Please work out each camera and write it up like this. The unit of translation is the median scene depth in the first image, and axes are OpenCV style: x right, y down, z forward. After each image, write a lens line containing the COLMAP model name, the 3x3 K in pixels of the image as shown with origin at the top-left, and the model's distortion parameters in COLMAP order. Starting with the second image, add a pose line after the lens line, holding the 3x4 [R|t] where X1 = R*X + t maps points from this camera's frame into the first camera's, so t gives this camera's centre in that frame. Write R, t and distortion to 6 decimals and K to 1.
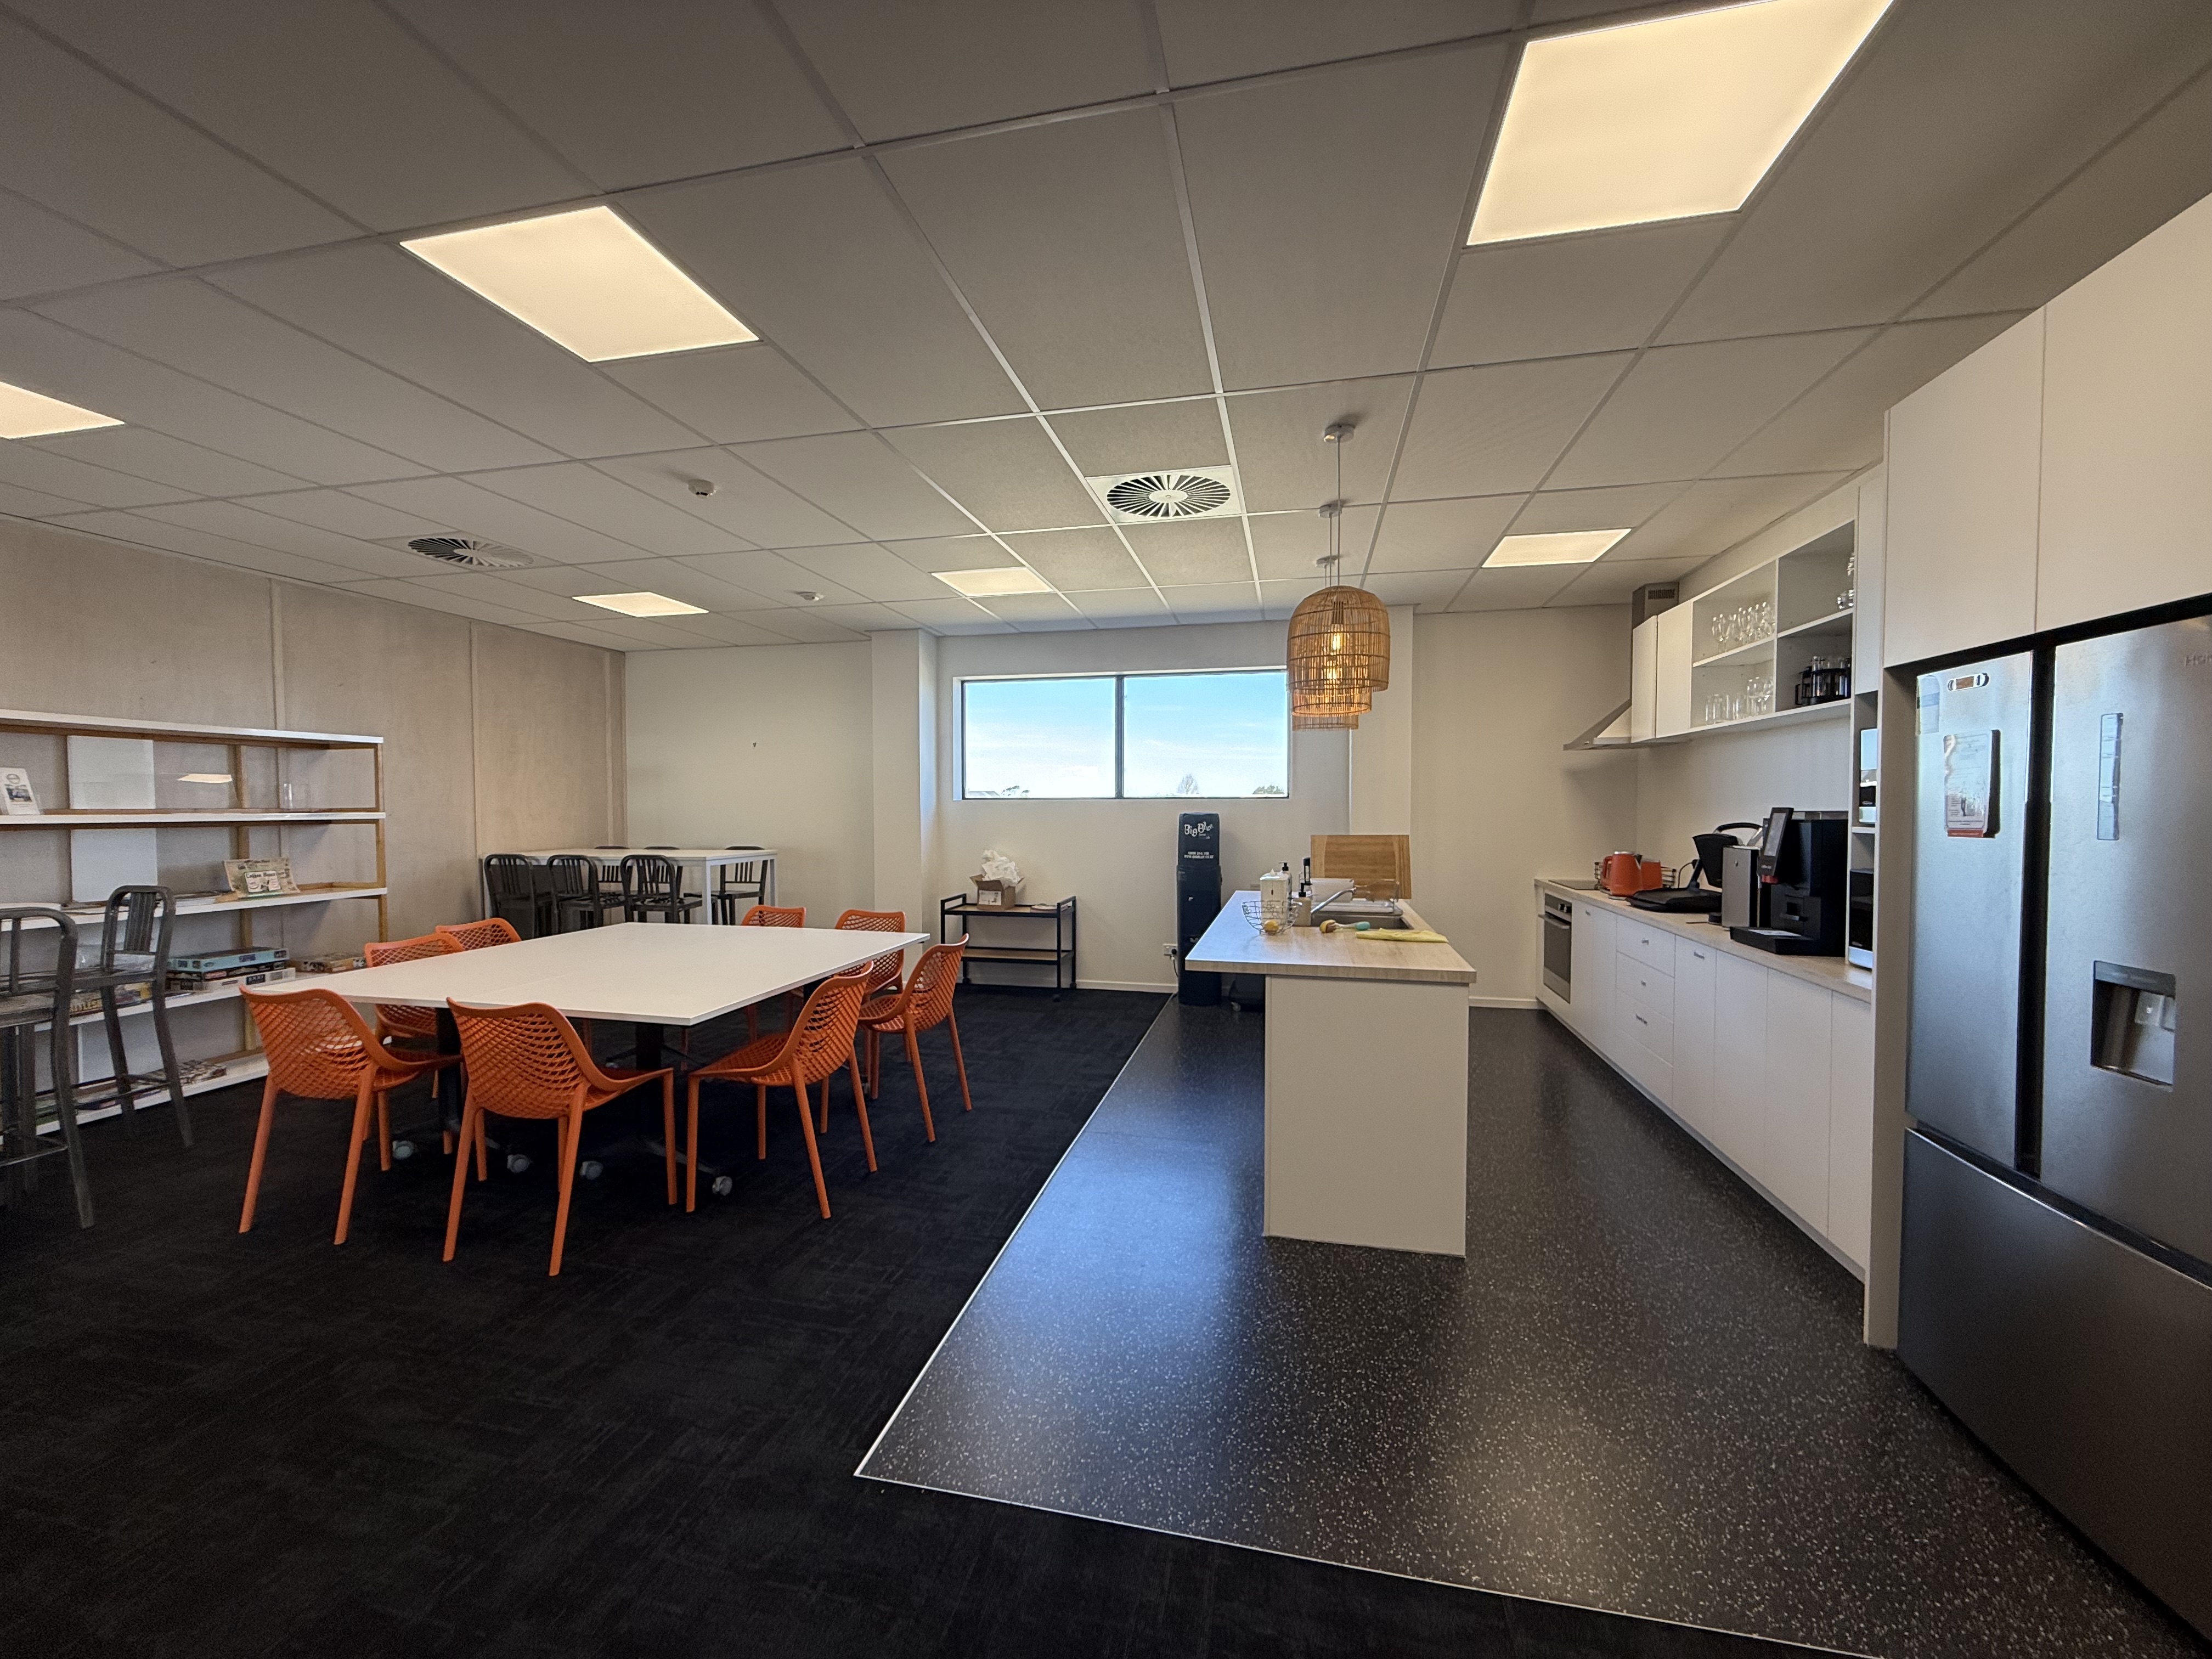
lens RADIAL K [[887.9, 0, 1094.1], [0, 887.9, 822.8], [0, 0, 1]] dist [0.003298, -0.000097]
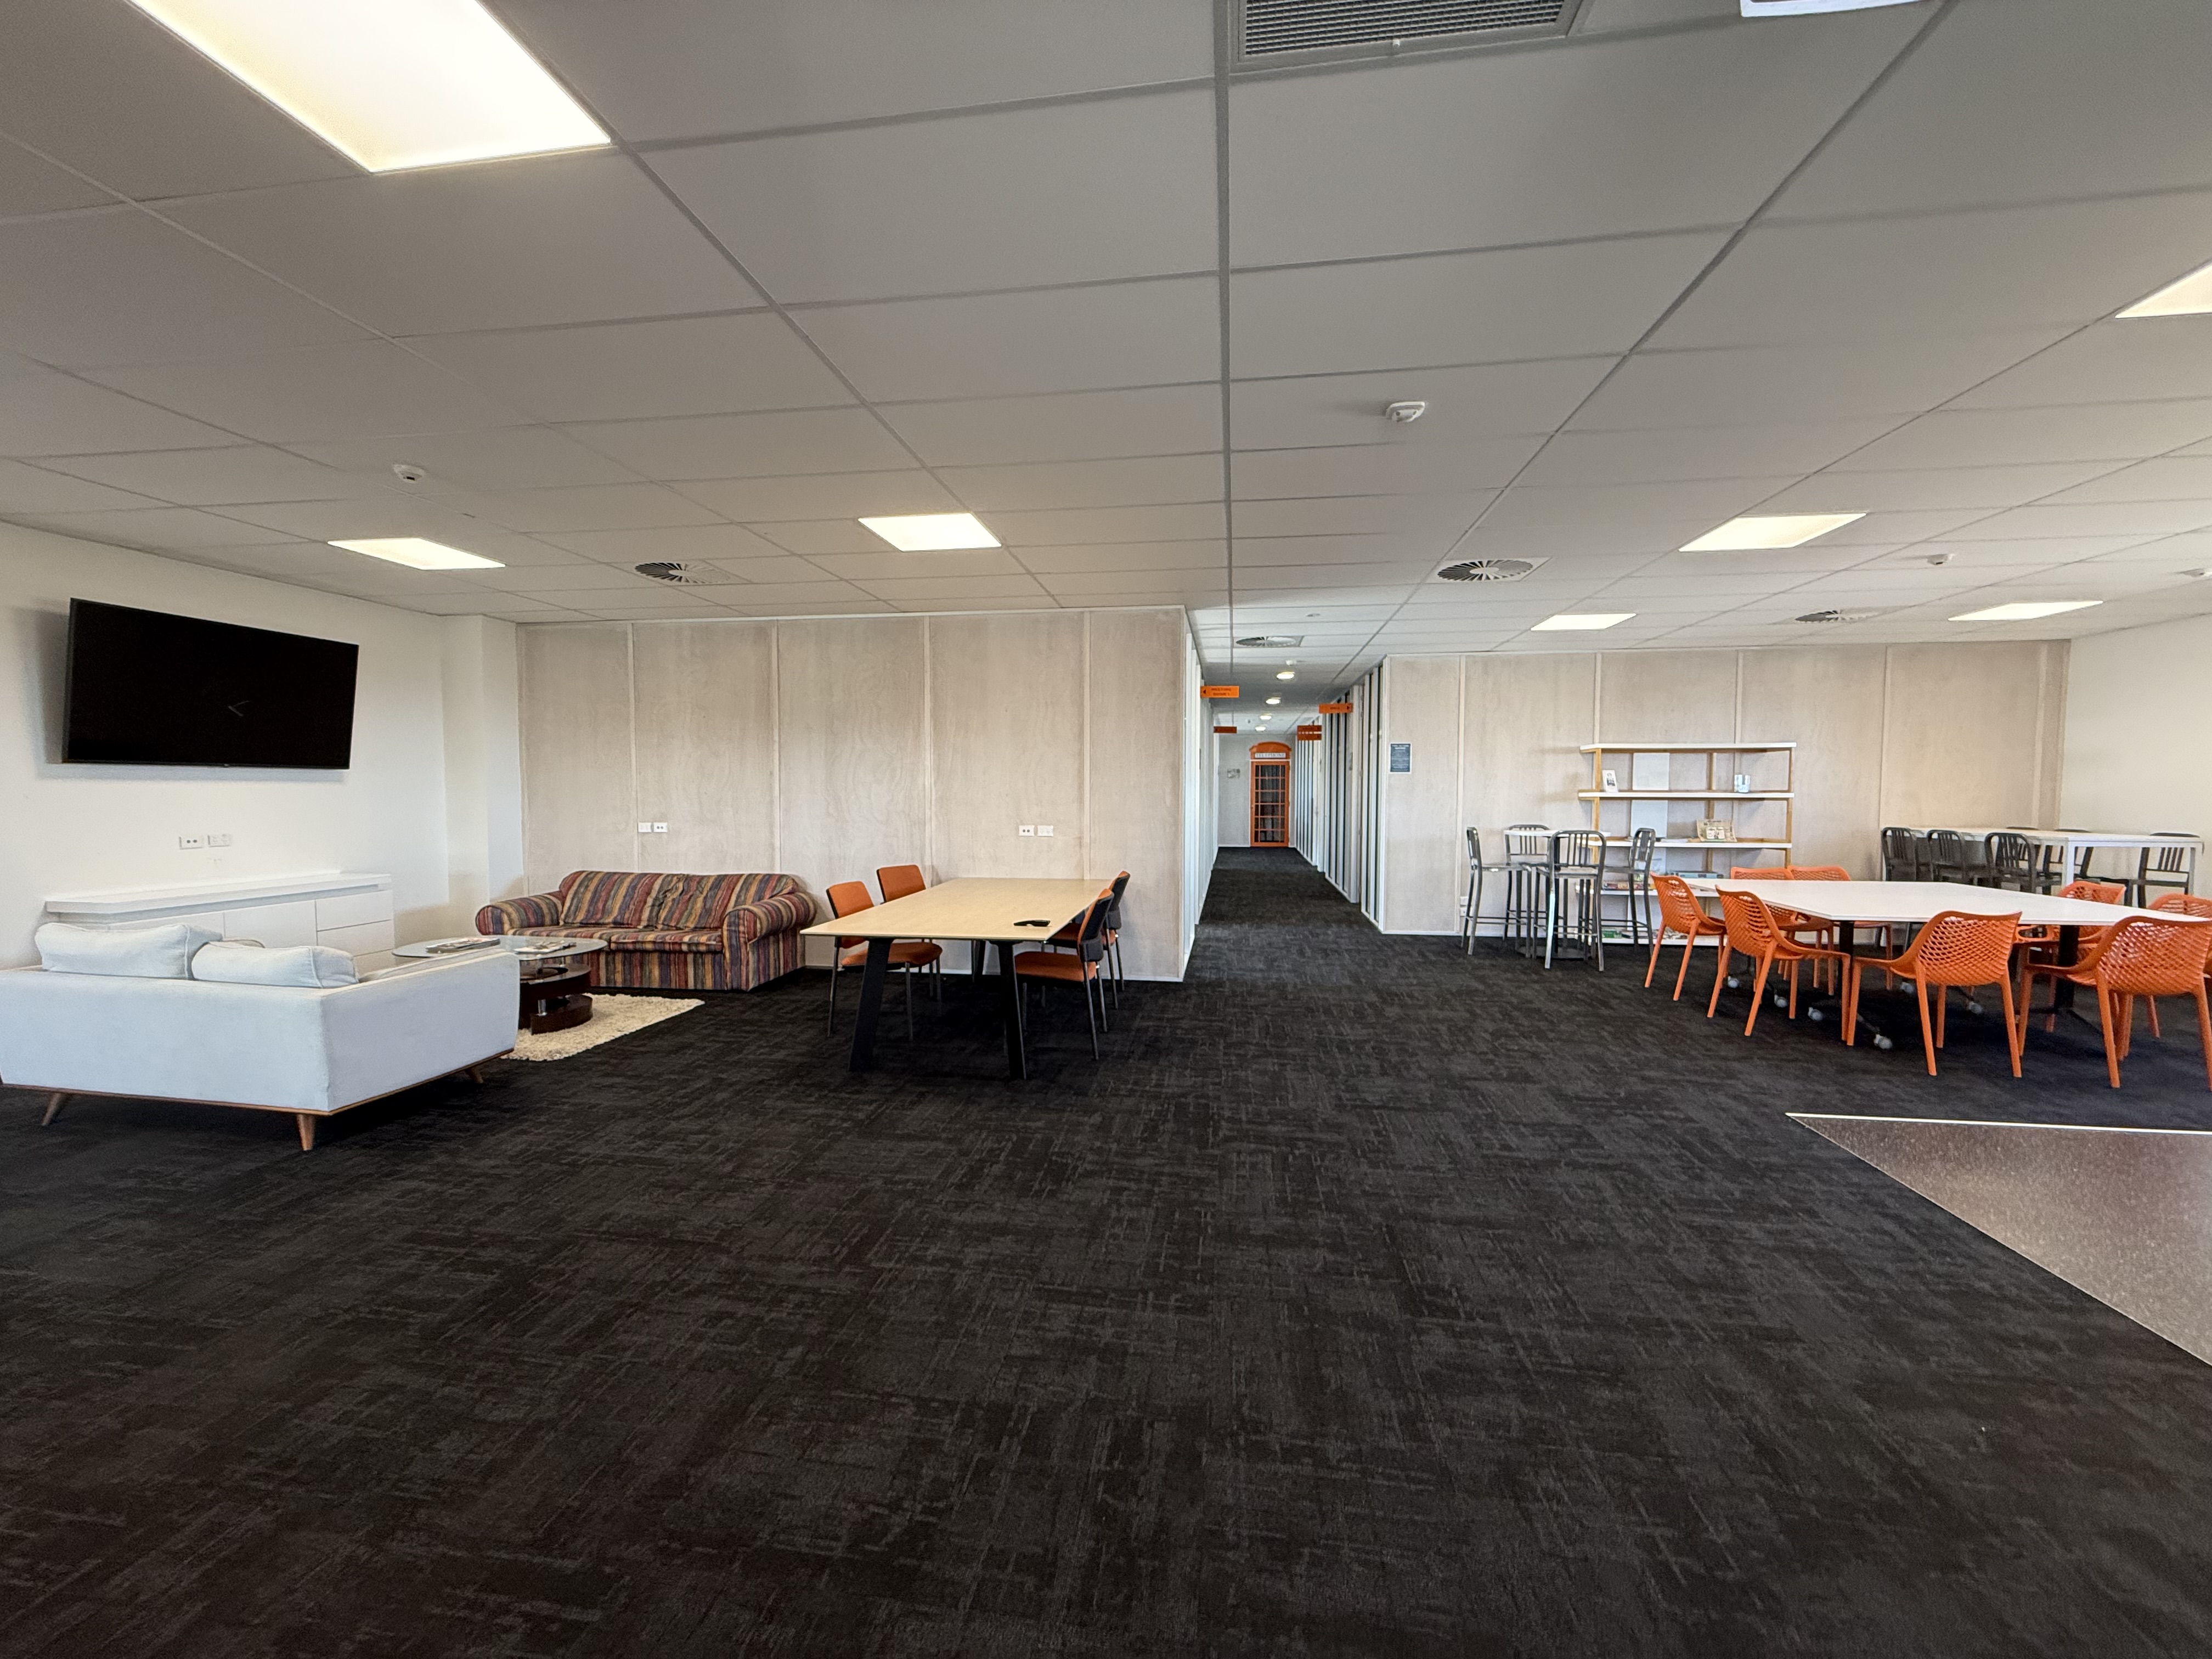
lens RADIAL K [[887.9, 0, 1106.8], [0, 887.9, 831.3], [0, 0, 1]] dist [0.003298, -0.000097]
pose [[0.089634, 0.053643, -0.994529, 0.662866], [-0.021961, 0.998412, 0.051873, 0.000545], [0.995733, 0.017192, 0.090669, -0.318137]]
